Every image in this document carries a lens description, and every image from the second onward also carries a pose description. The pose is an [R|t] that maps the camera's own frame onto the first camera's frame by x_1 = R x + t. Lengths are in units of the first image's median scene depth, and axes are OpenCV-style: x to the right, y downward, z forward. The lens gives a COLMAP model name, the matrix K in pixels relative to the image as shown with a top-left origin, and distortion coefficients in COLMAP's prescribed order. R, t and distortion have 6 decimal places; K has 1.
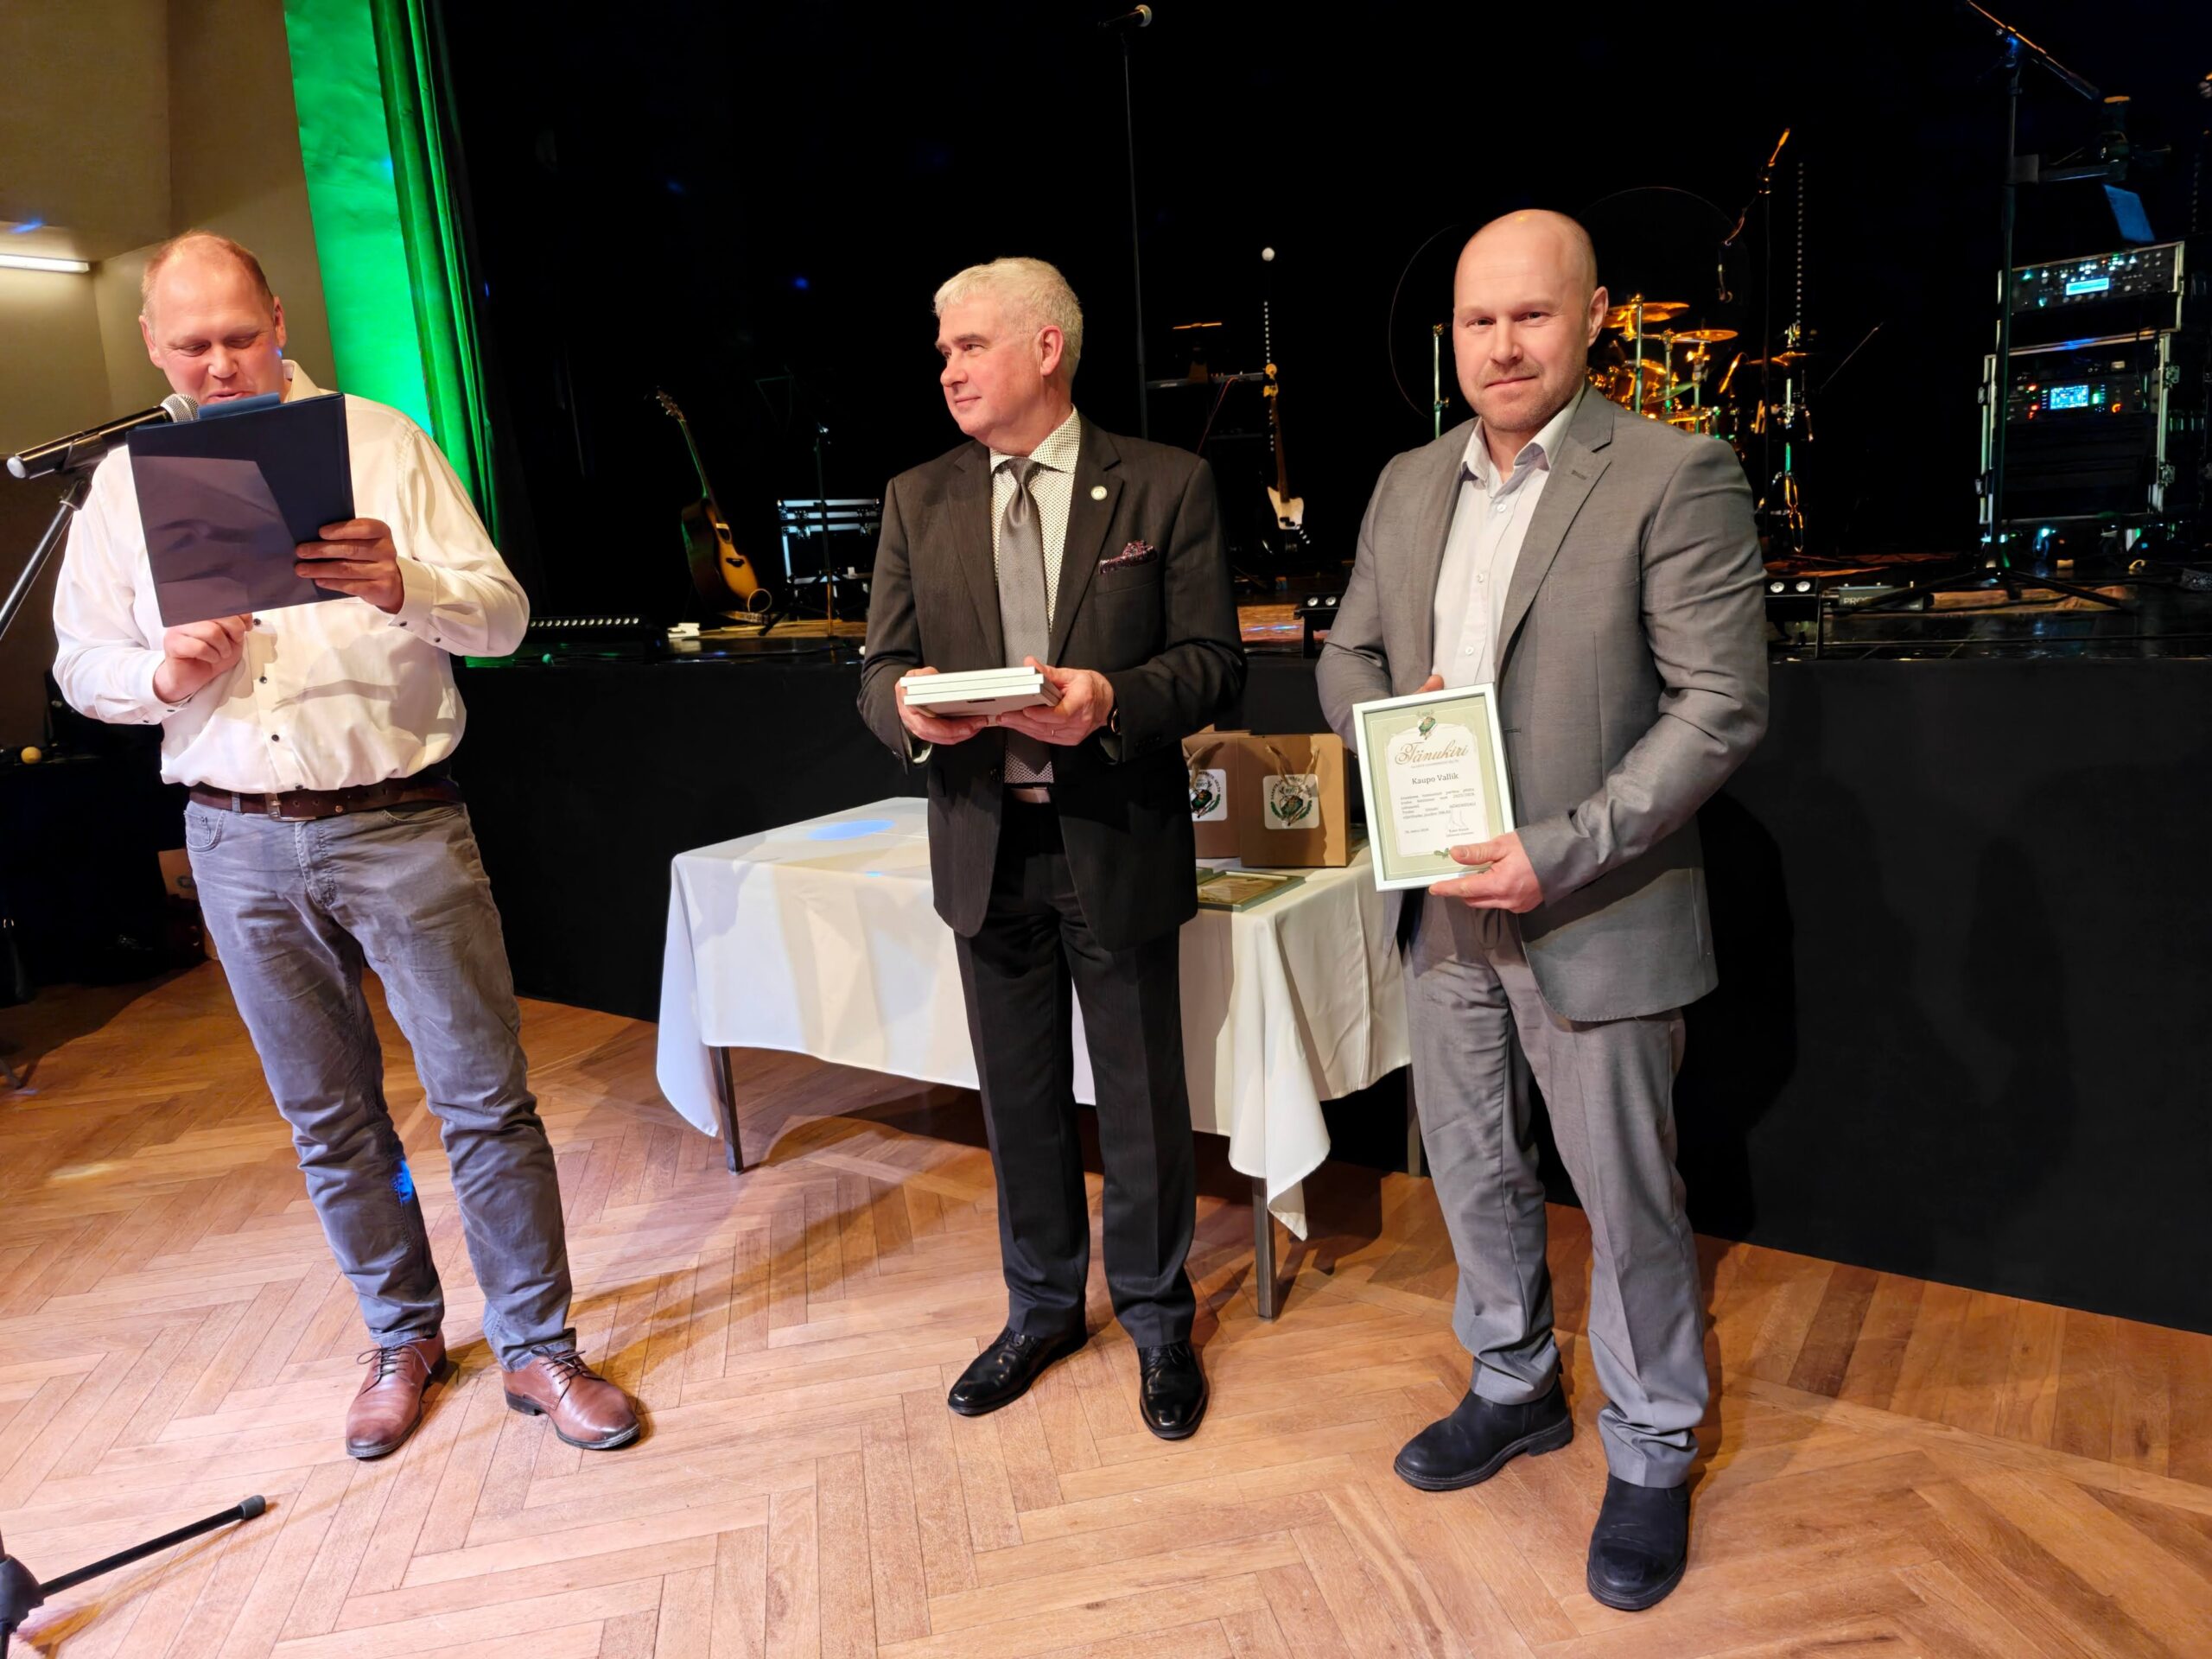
lens RADIAL K [[1501.9, 0, 1122.2], [0, 1501.9, 831.8], [0, 0, 1]] dist [0.033119, -0.042902]
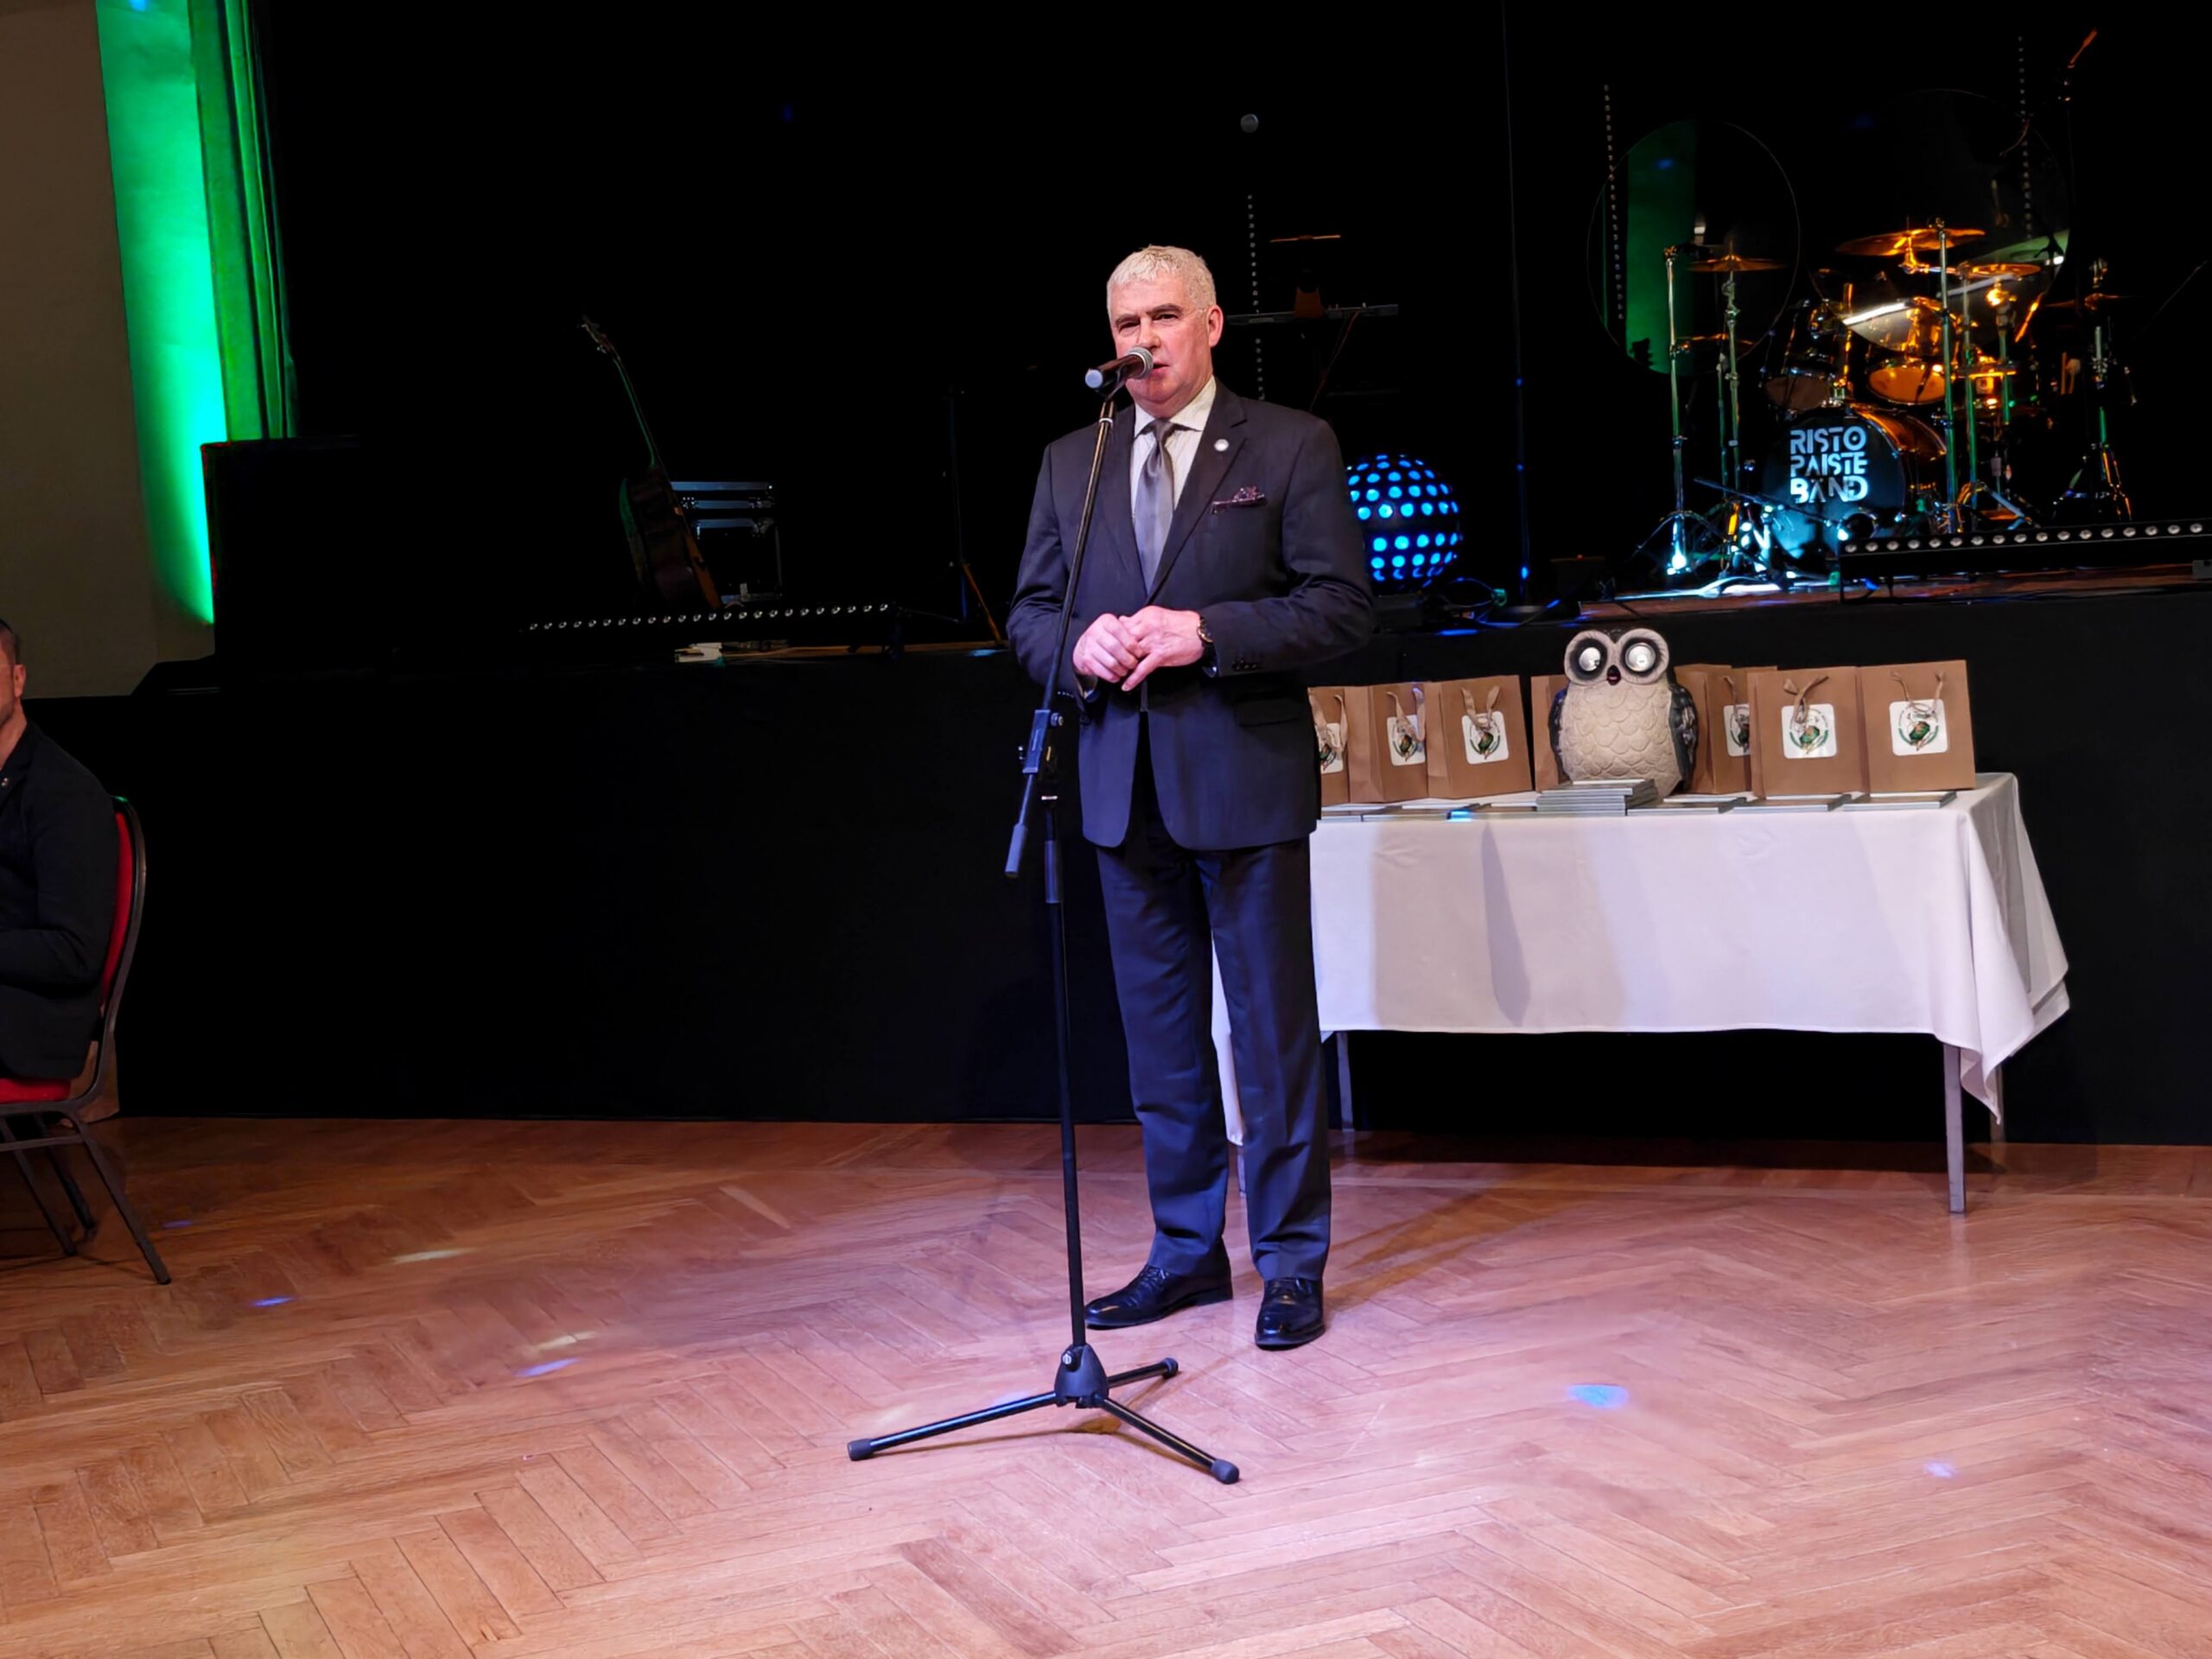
lens RADIAL K [[3082.6, 0, 1123.9], [0, 3082.6, 828.3], [0, 0, 1]] dist [-0.024681, 0.000000]
pose [[0.979686, -0.019786, 0.199559, -0.407239], [0.043952, 0.992111, -0.117407, 0.131674], [-0.195661, 0.123793, 0.972827, -0.447463]]
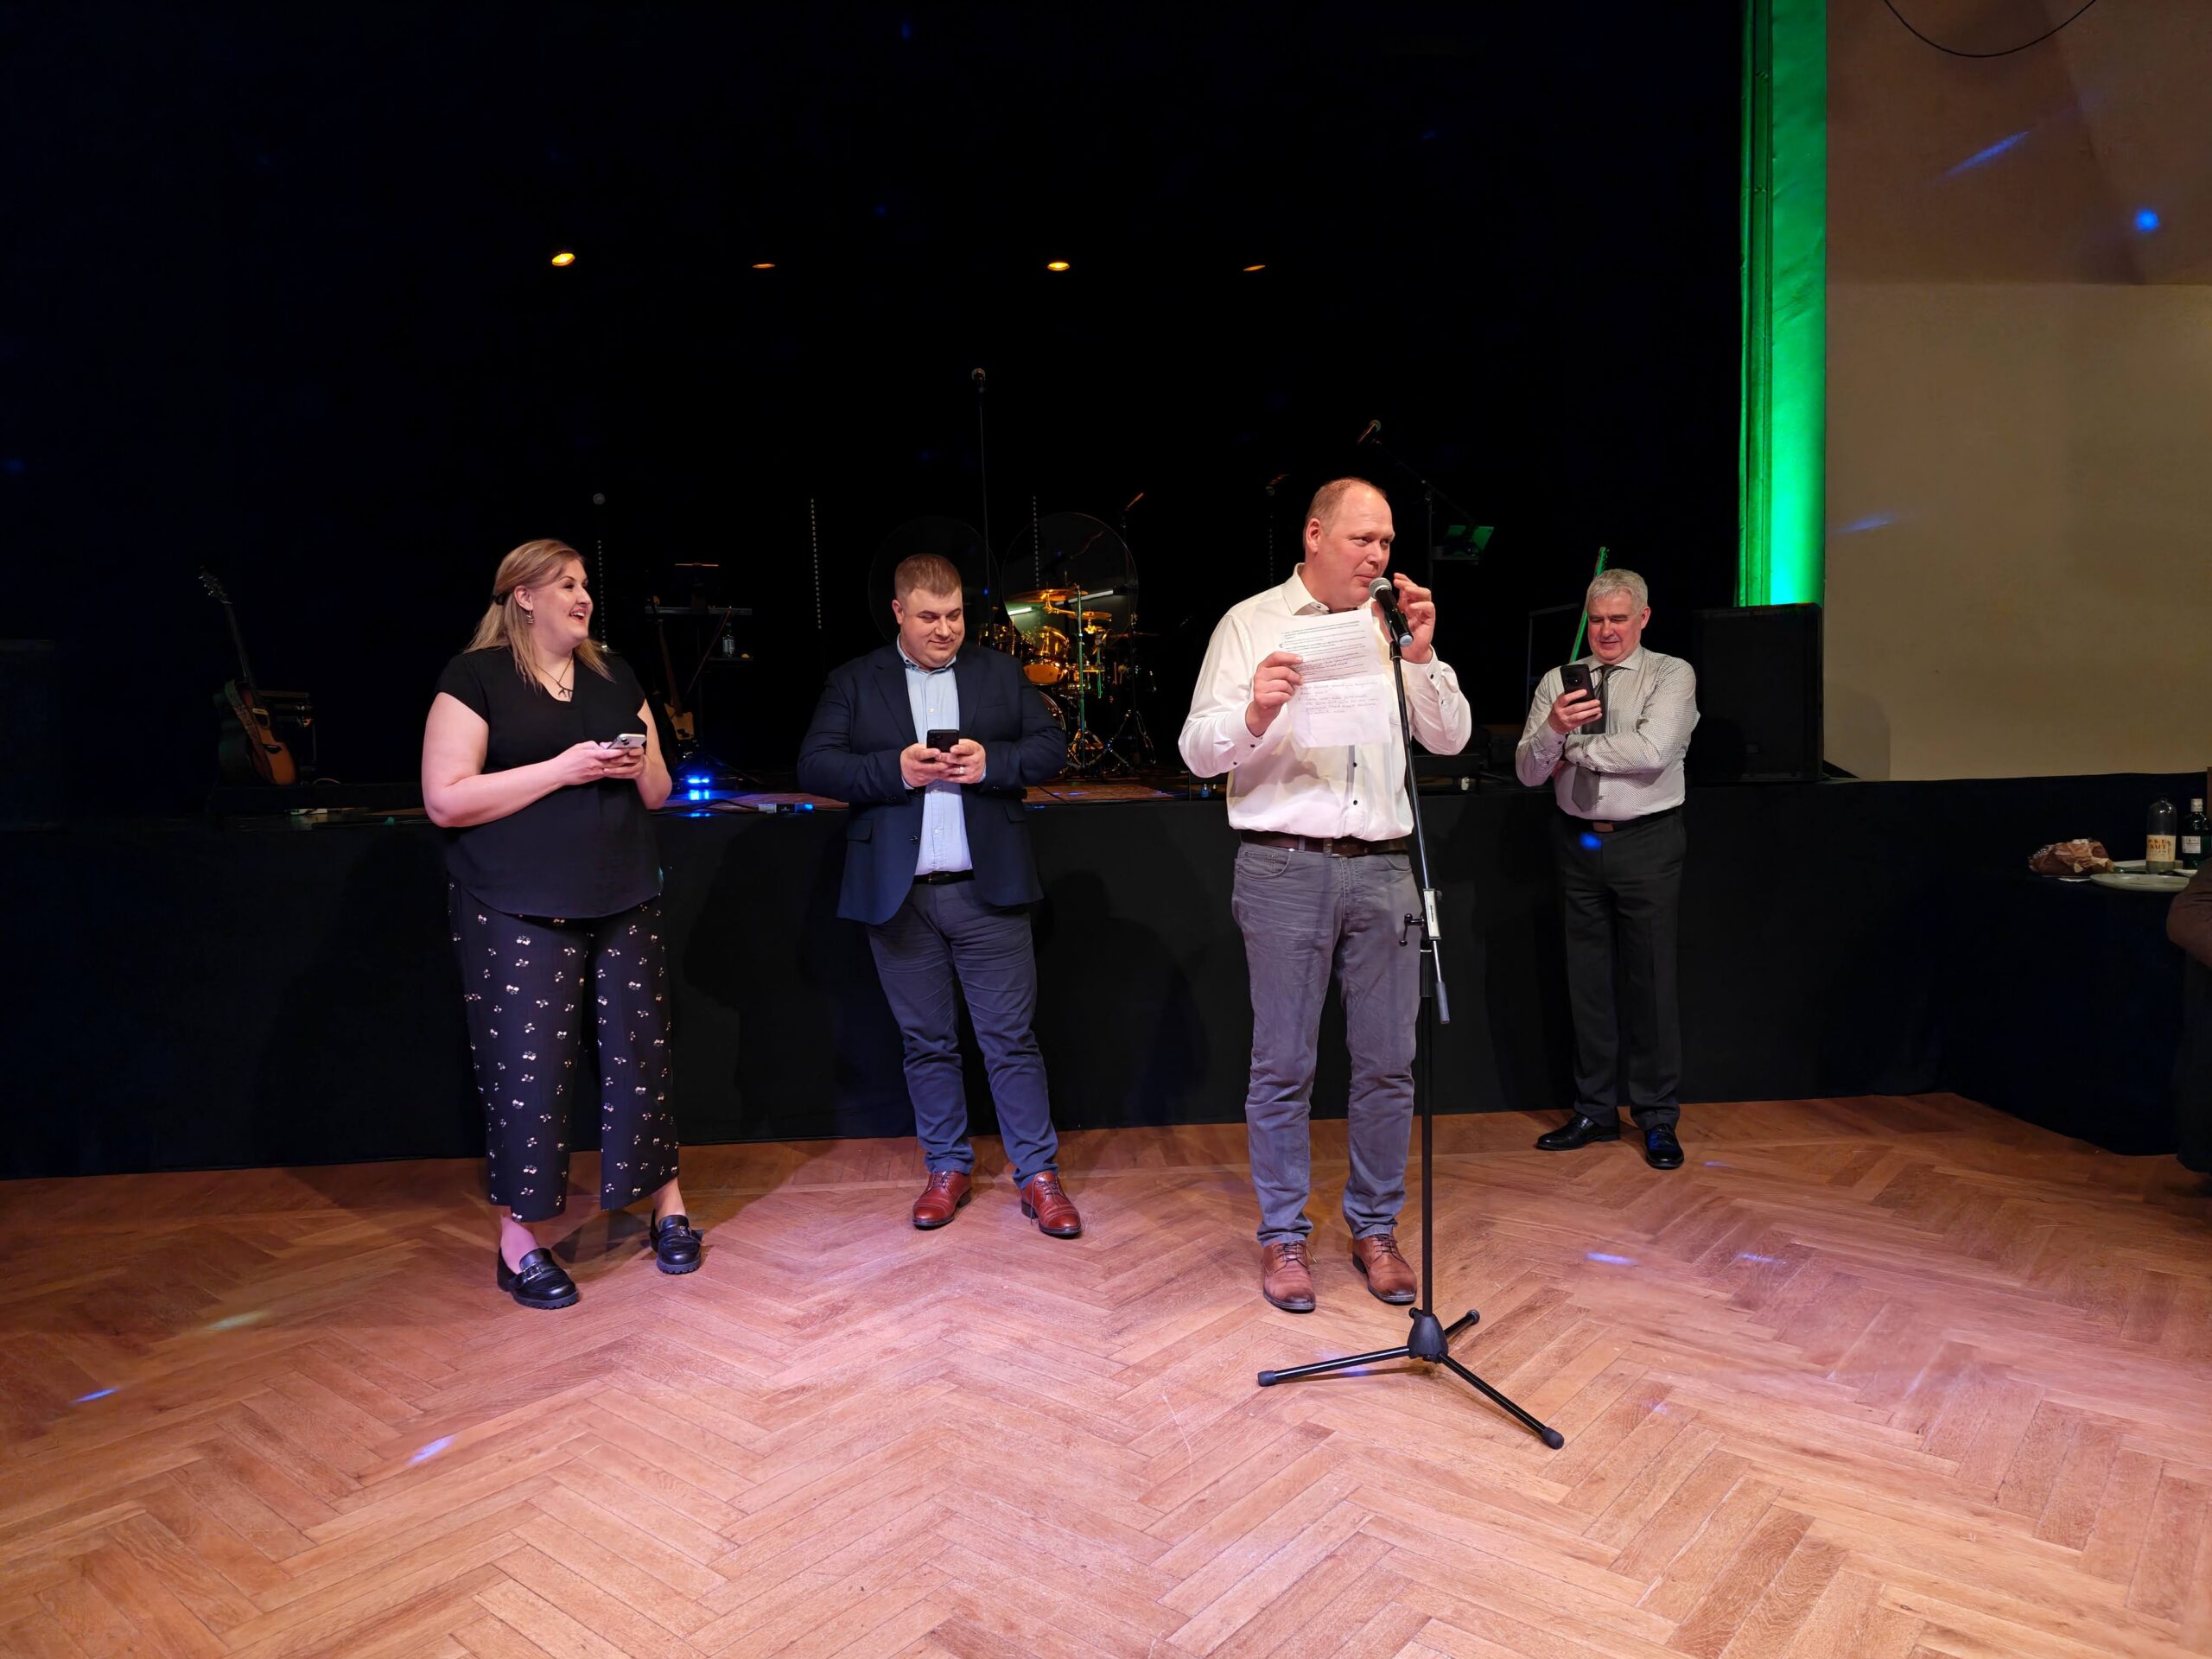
lens RADIAL K [[1501.9, 0, 1110.4], [0, 1501.9, 824.7], [0, 0, 1]] dist [0.033119, -0.042902]
pose [[0.786283, 0.001680, 0.617865, -0.524949], [0.099200, 0.986680, -0.128923, 0.058253], [-0.609852, 0.162662, 0.775643, -0.091384]]
